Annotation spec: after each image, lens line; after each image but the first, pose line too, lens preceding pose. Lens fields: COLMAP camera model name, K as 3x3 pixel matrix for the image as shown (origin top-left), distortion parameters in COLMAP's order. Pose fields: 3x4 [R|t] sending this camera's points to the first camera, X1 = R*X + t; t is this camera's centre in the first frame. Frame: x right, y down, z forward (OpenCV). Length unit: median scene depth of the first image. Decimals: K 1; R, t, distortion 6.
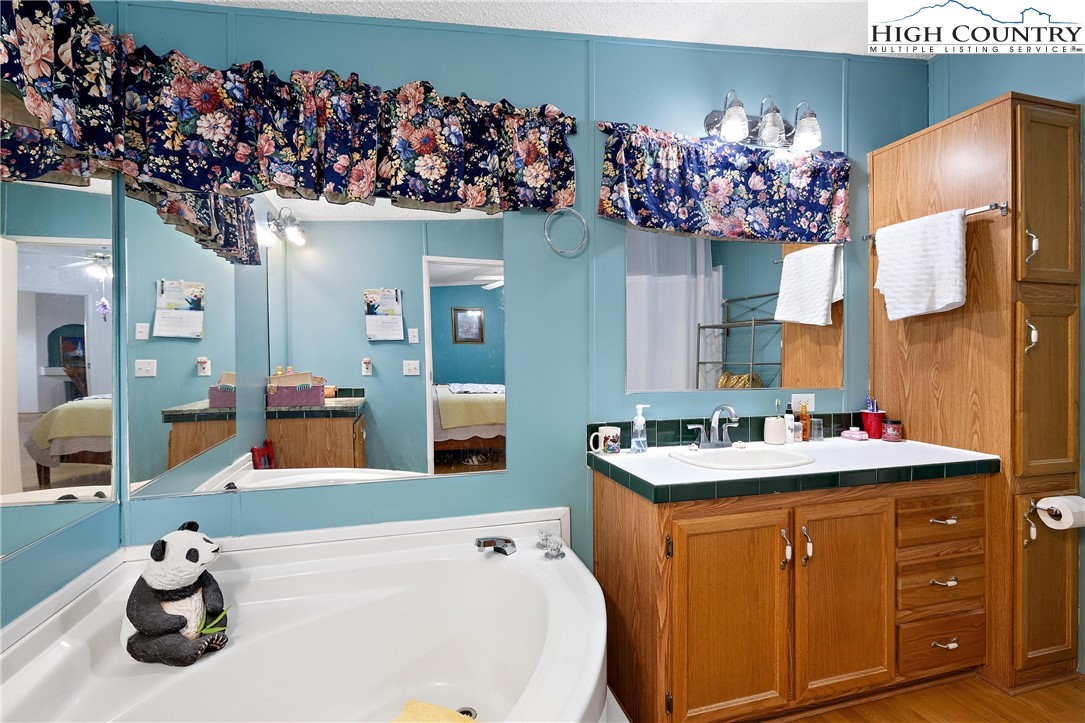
lens RADIAL K [[511.5, 0, 540.8], [0, 511.5, 357.8], [0, 0, 1]] dist [-0.009807, 0.003743]
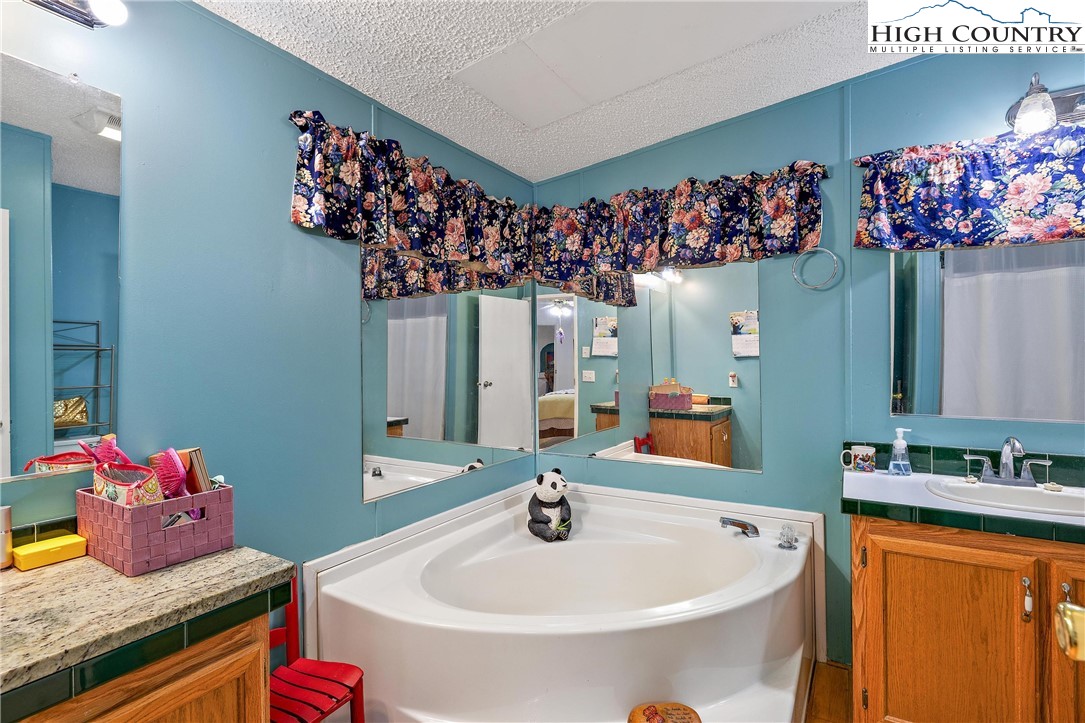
lens RADIAL K [[511.5, 0, 549.7], [0, 511.5, 363.3], [0, 0, 1]] dist [-0.009807, 0.003743]
pose [[0.683808, -0.001566, -0.729660, 0.505061], [0.001020, 0.999999, -0.001190, -0.039769], [0.729661, 0.000069, 0.683809, -0.212983]]
